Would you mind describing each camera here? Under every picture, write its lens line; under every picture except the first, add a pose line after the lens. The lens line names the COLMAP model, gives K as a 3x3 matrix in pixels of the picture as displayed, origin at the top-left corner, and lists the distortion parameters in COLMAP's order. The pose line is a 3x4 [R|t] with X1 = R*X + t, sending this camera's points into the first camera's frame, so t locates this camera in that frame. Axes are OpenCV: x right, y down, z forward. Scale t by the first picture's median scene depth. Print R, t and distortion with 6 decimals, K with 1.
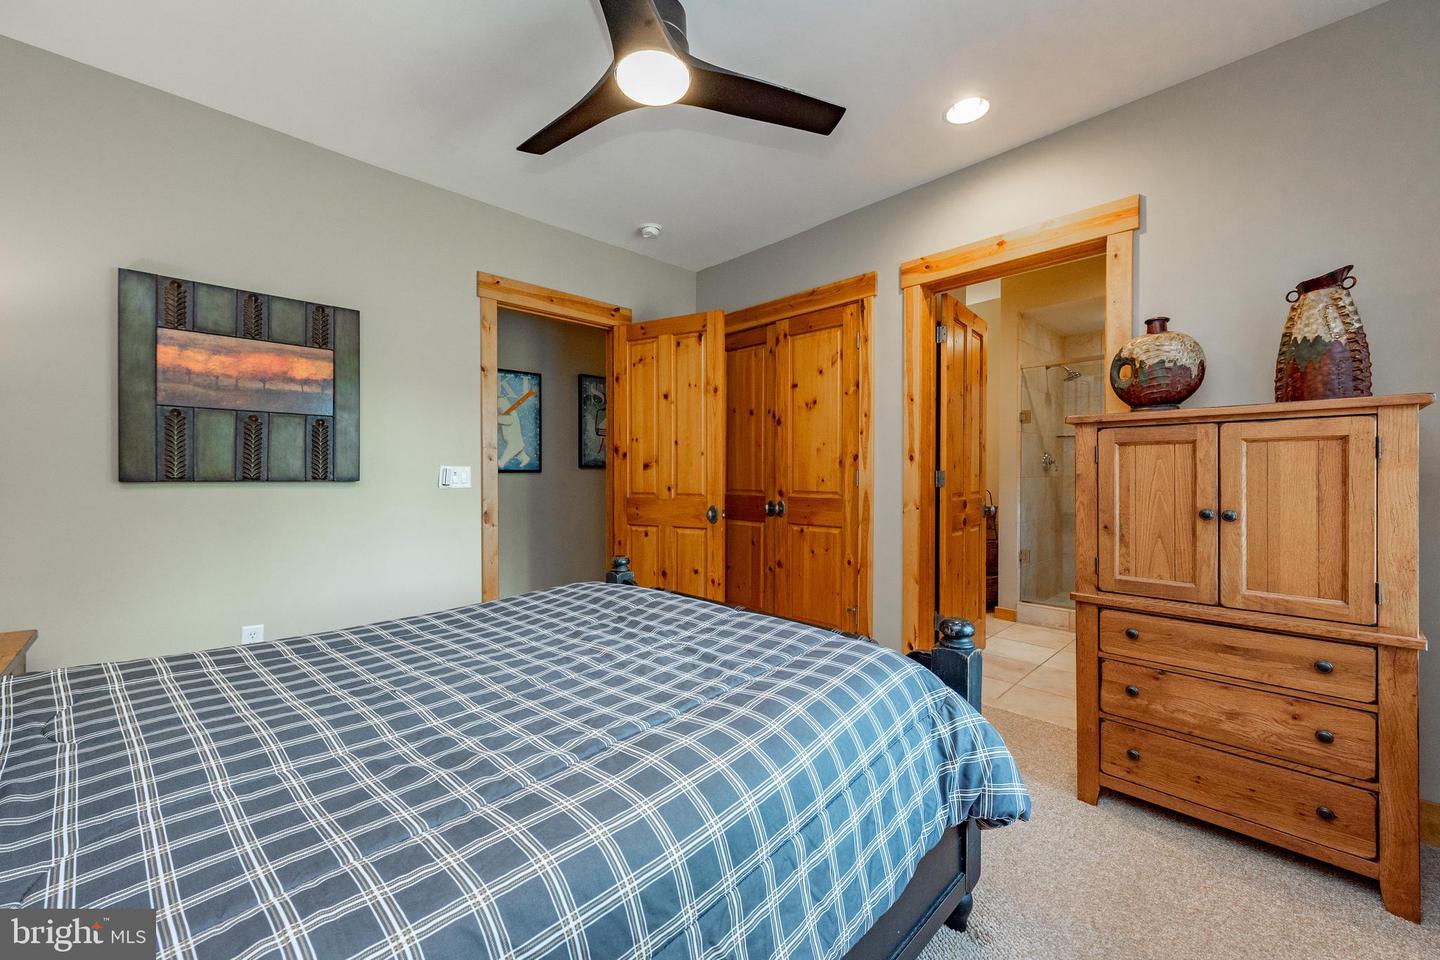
lens RADIAL K [[561.6, 0, 715.8], [0, 561.6, 478.2], [0, 0, 1]] dist [-0.001585, -0.000105]
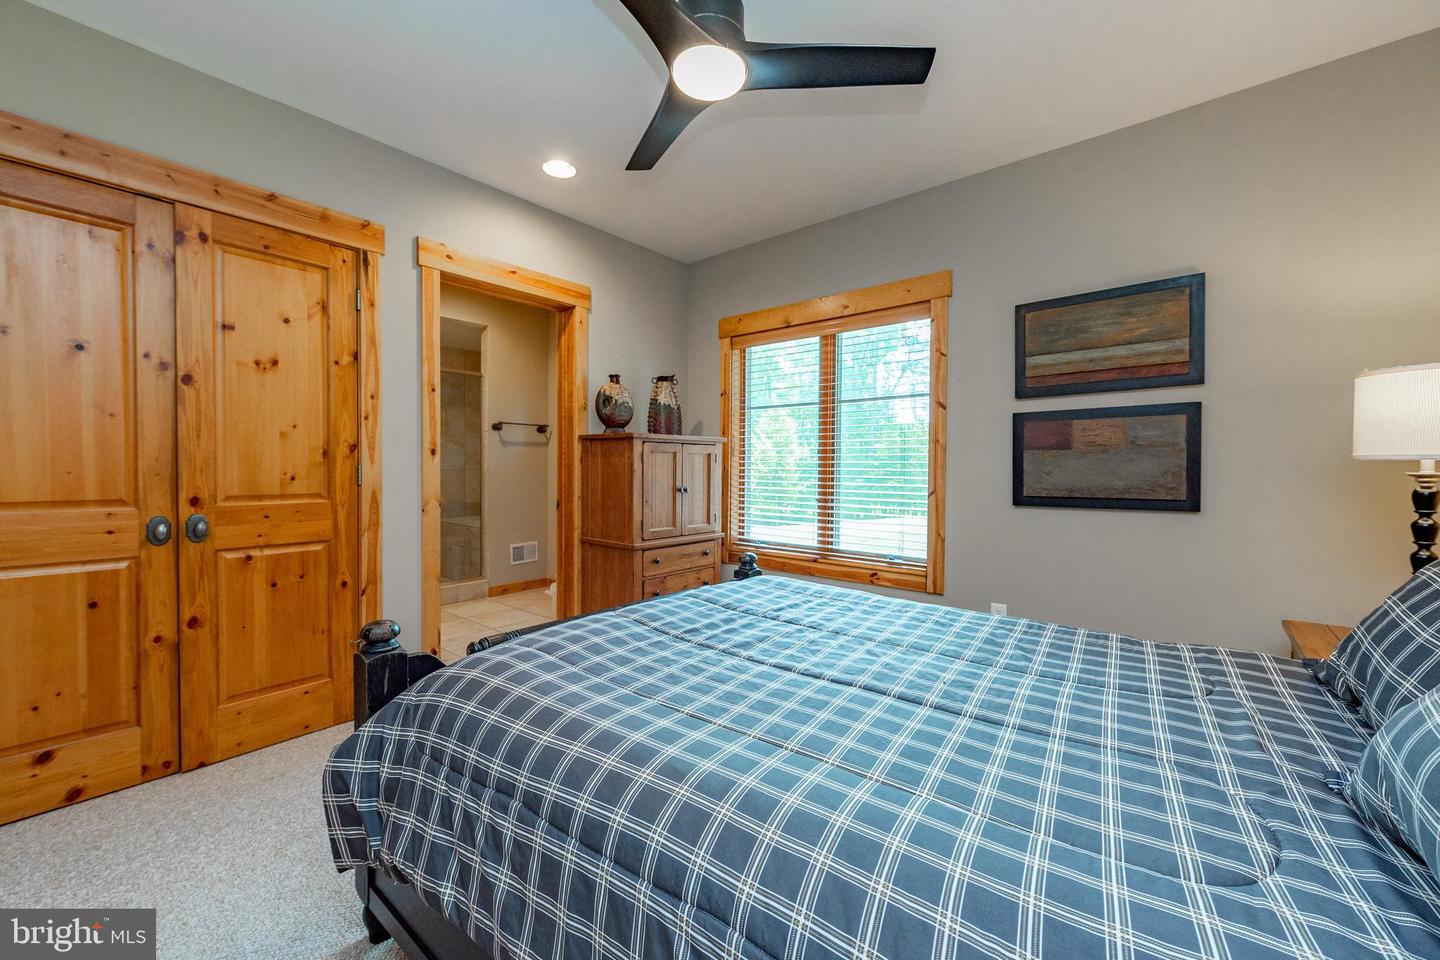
lens RADIAL K [[561.6, 0, 715.8], [0, 561.6, 478.2], [0, 0, 1]] dist [-0.001585, -0.000105]
pose [[-0.103182, -0.015699, 0.994539, -0.546868], [0.008099, 0.999829, 0.016623, -0.003326], [-0.994630, 0.009770, -0.103037, 0.540428]]
